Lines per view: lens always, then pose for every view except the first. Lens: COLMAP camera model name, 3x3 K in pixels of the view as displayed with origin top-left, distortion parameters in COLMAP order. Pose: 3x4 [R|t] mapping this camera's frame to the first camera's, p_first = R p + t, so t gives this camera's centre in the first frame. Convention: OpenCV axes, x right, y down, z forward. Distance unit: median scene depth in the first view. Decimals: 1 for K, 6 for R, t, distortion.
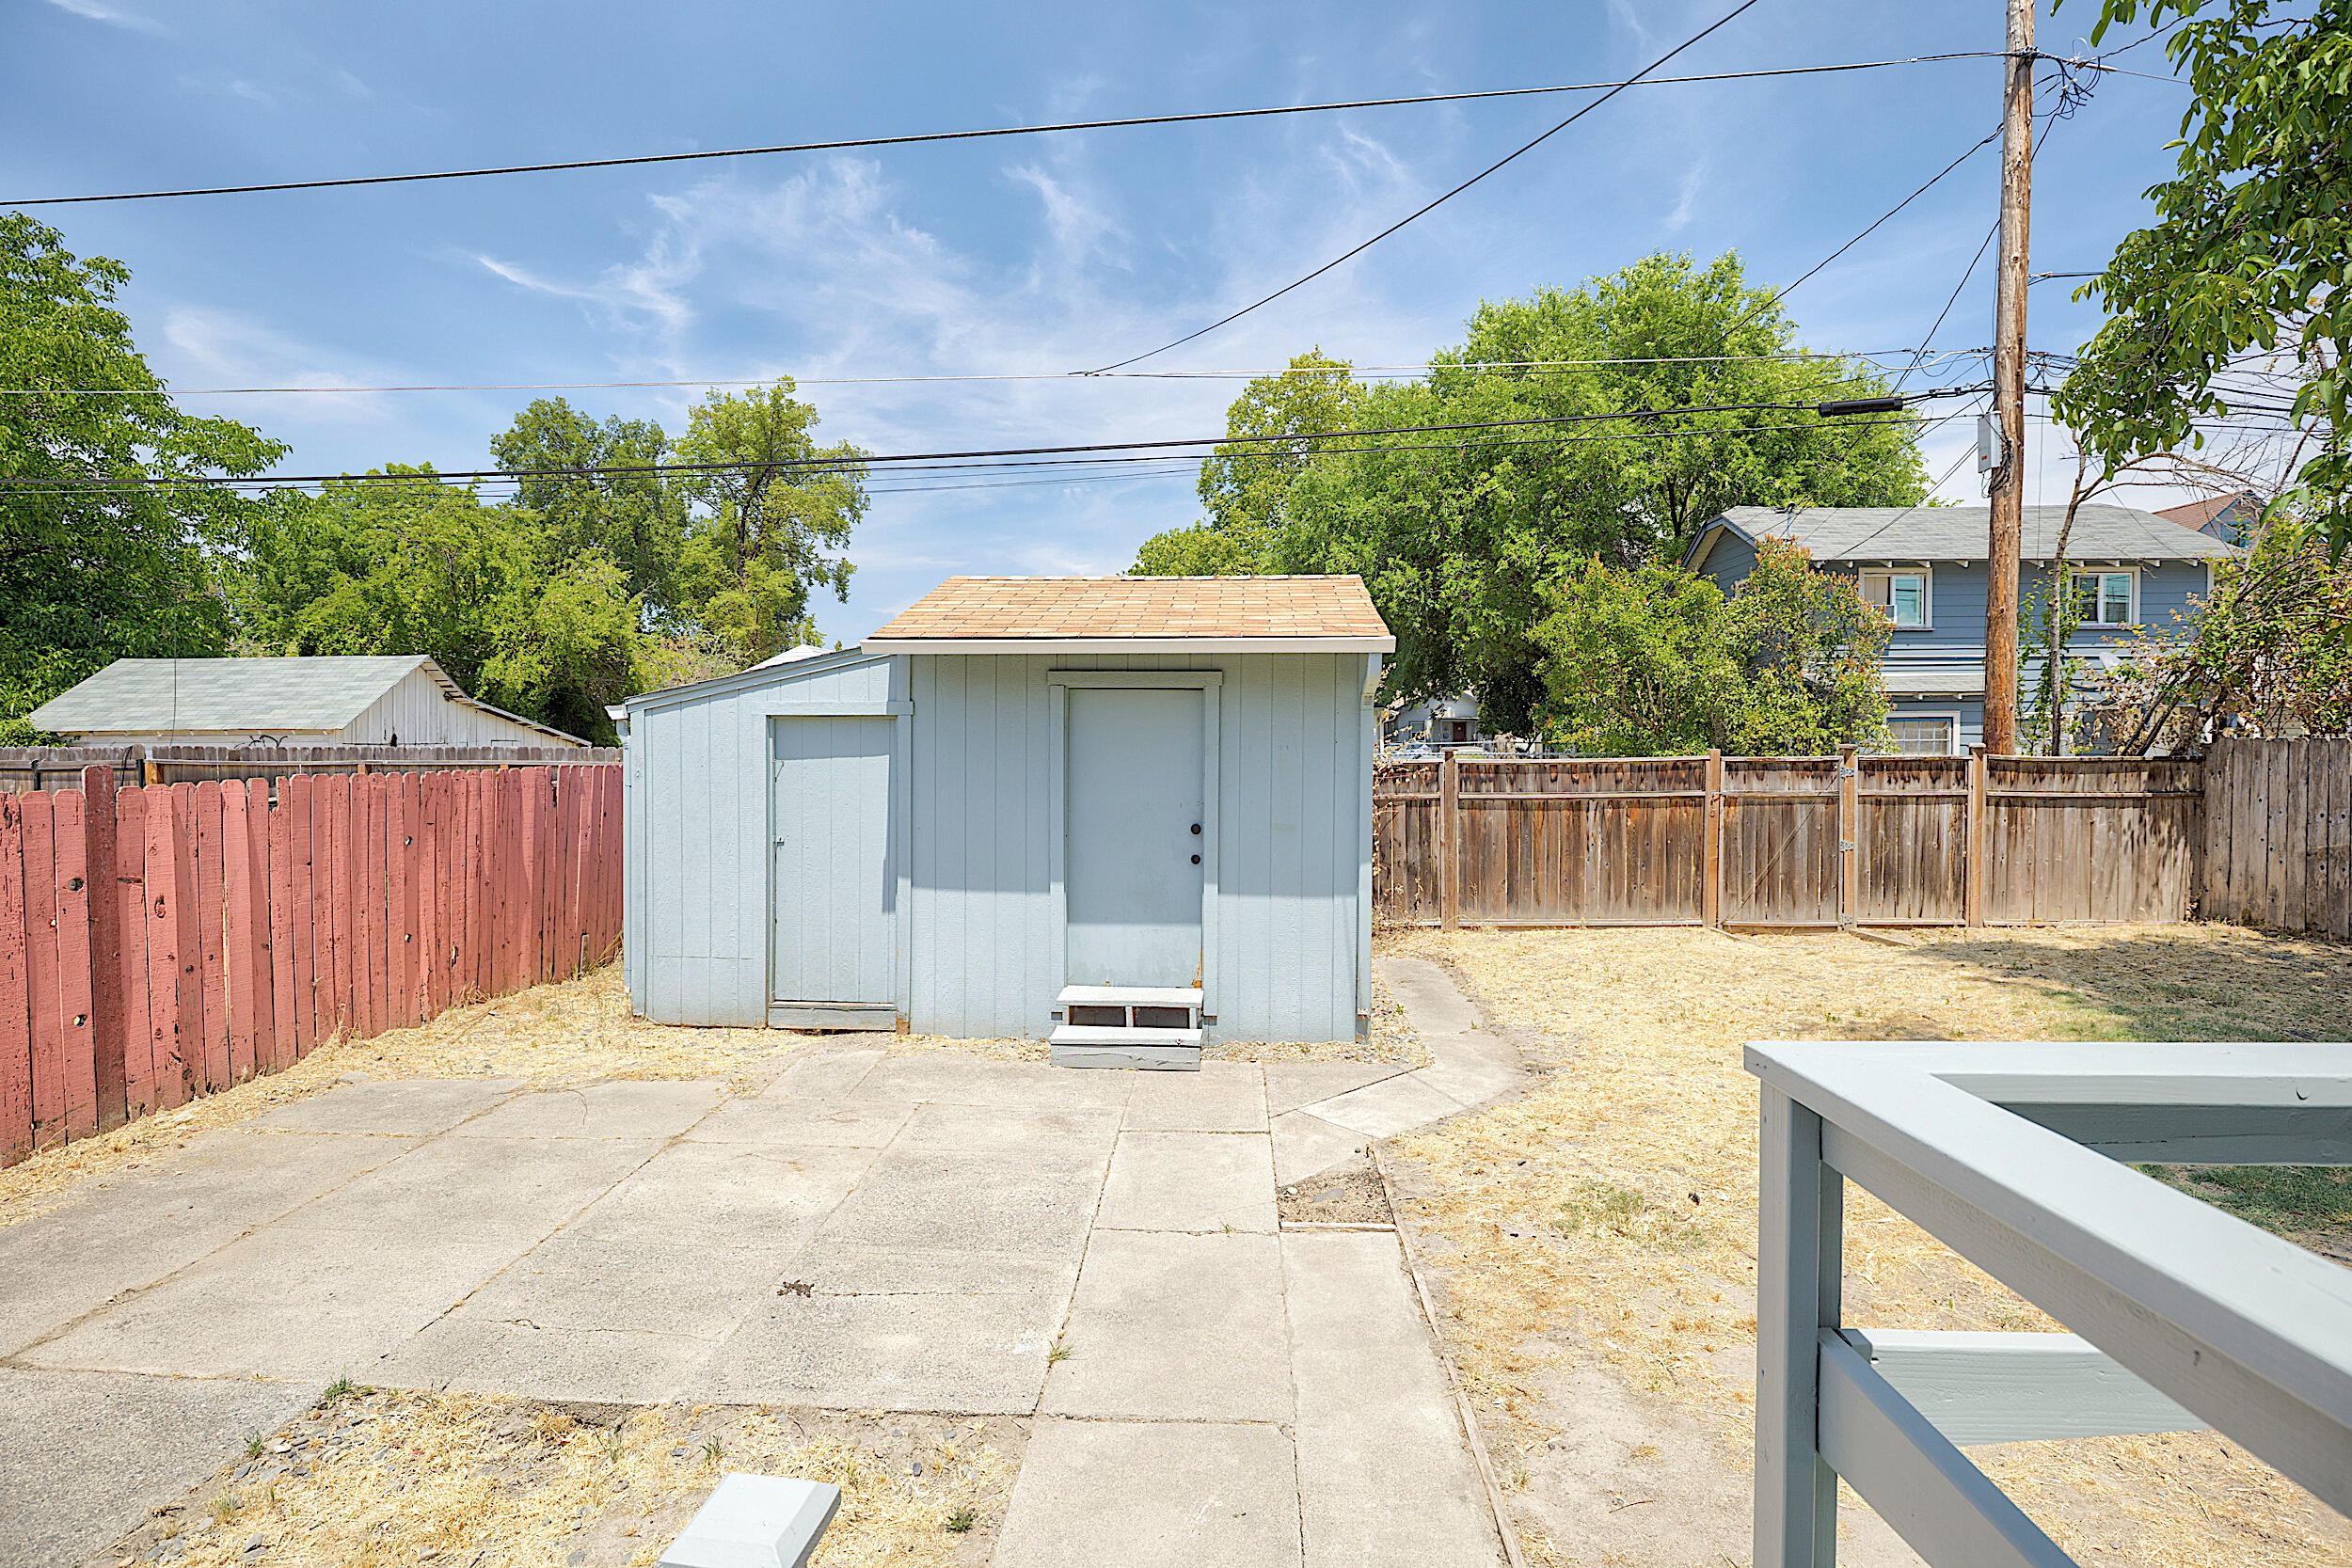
lens RADIAL K [[1109.0, 0, 1189.4], [0, 1109.0, 763.3], [0, 0, 1]] dist [-0.033951, 0.005507]
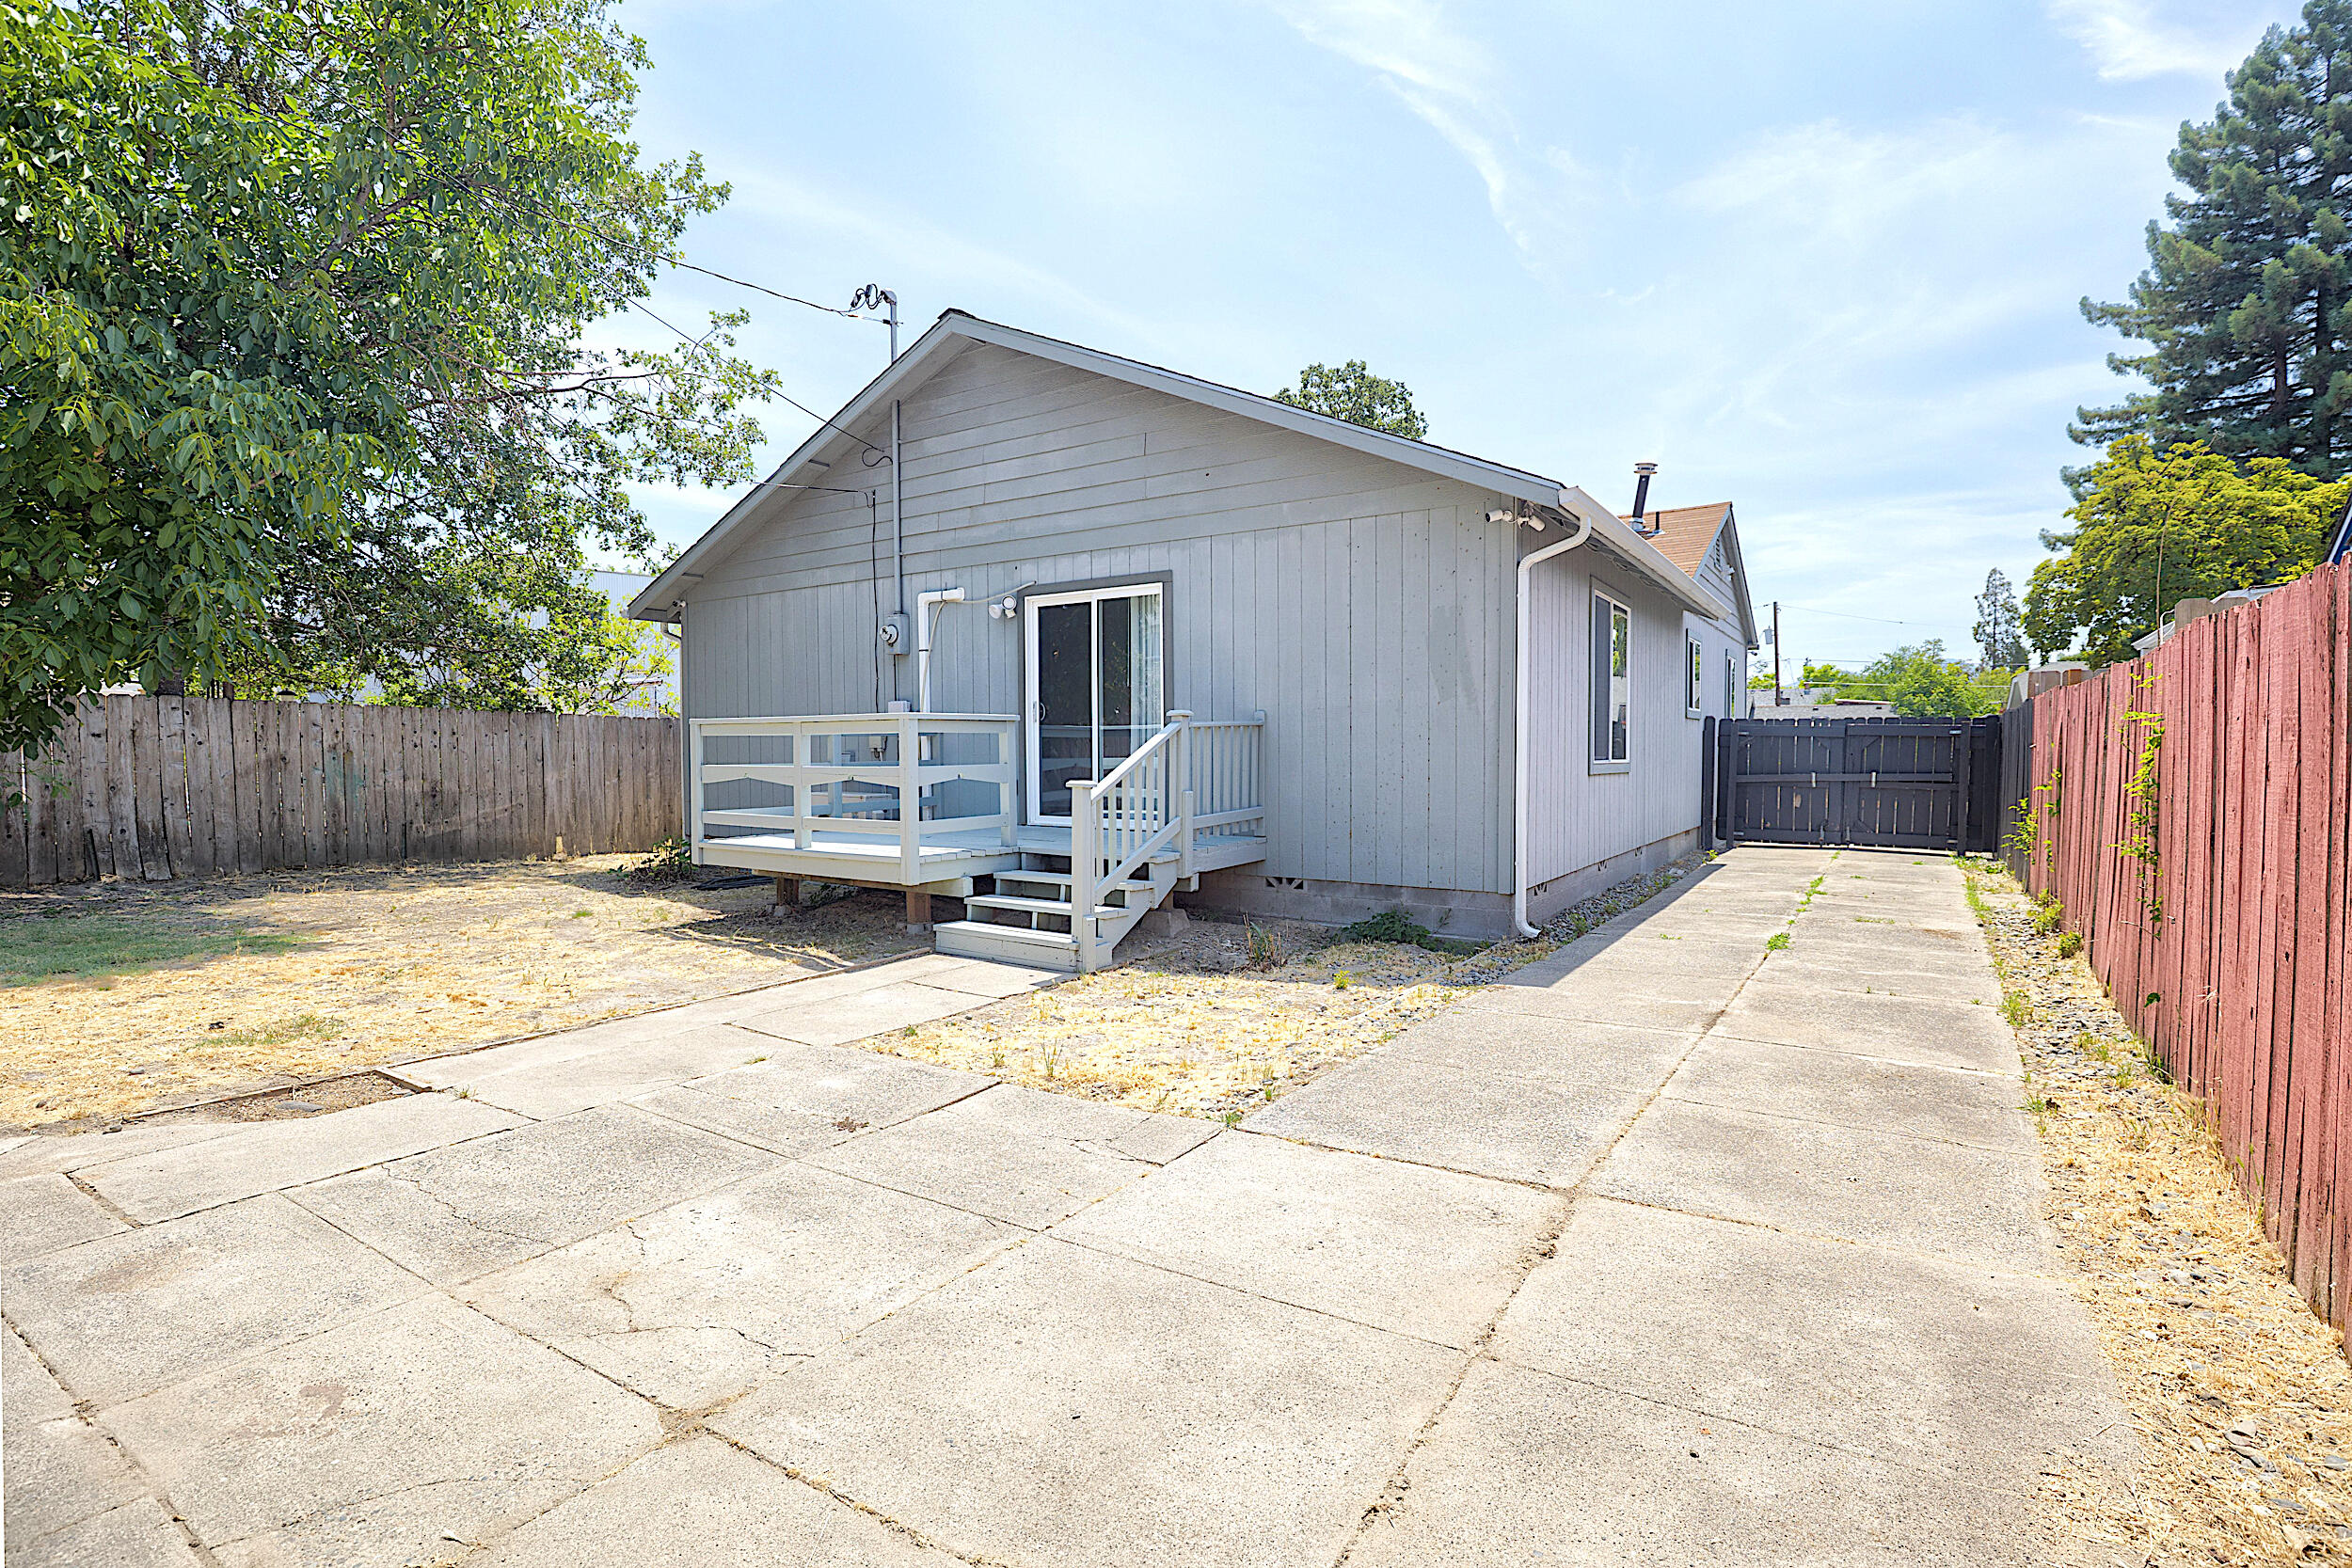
lens RADIAL K [[1109.0, 0, 1177.9], [0, 1109.0, 792.4], [0, 0, 1]] dist [-0.033951, 0.005507]
pose [[-0.861510, -0.012481, 0.507587, -0.930165], [0.017663, 0.998356, 0.054528, 0.113501], [-0.507433, 0.055942, -0.859873, 1.411957]]
